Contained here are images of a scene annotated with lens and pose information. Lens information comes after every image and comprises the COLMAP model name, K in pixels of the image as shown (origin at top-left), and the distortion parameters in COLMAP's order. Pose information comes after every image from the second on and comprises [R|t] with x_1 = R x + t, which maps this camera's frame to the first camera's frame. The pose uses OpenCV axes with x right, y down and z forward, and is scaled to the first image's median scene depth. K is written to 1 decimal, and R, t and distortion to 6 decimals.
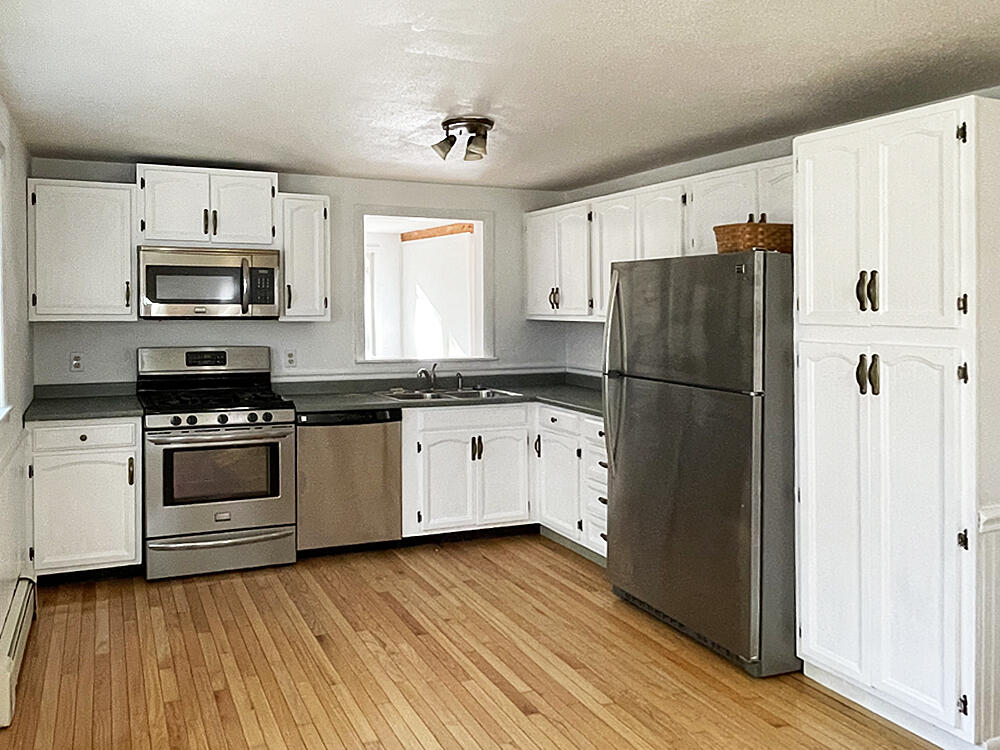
lens RADIAL K [[637.7, 0, 500.0], [0, 637.7, 375.0], [0, 0, 1]] dist [0.001067, 0.000354]
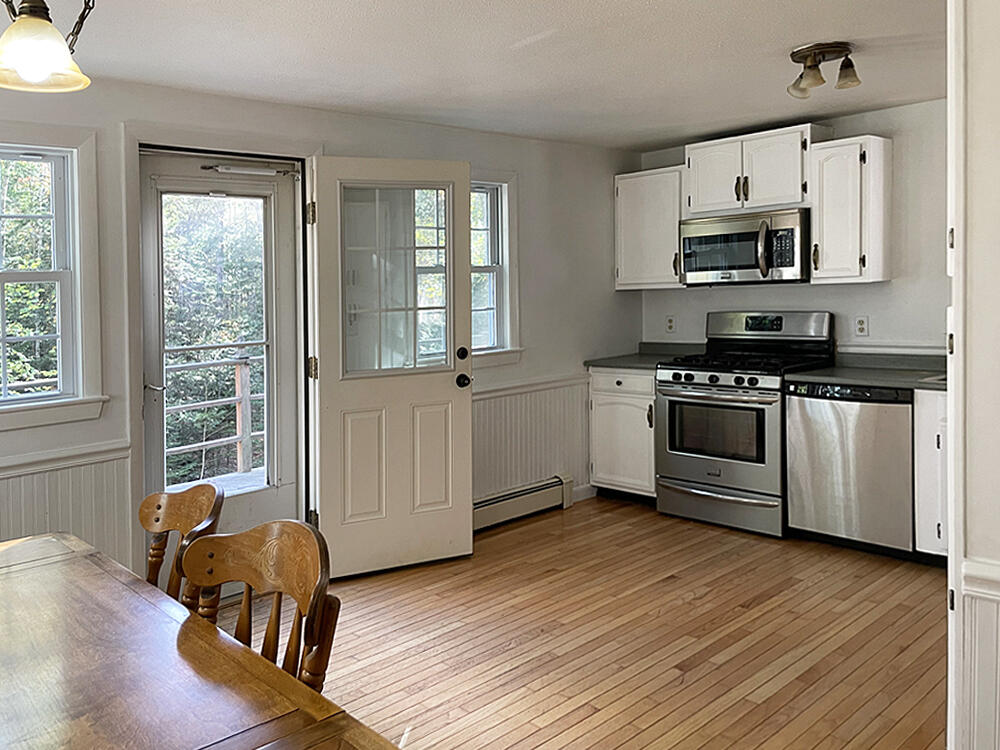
lens RADIAL K [[768.3, 0, 500.0], [0, 768.3, 375.0], [0, 0, 1]] dist [0.037698, -0.001235]
pose [[0.464535, 0.081840, -0.881765, 0.507953], [-0.052891, 0.996507, 0.064625, -0.001580], [0.883974, 0.016617, 0.467241, 0.083800]]
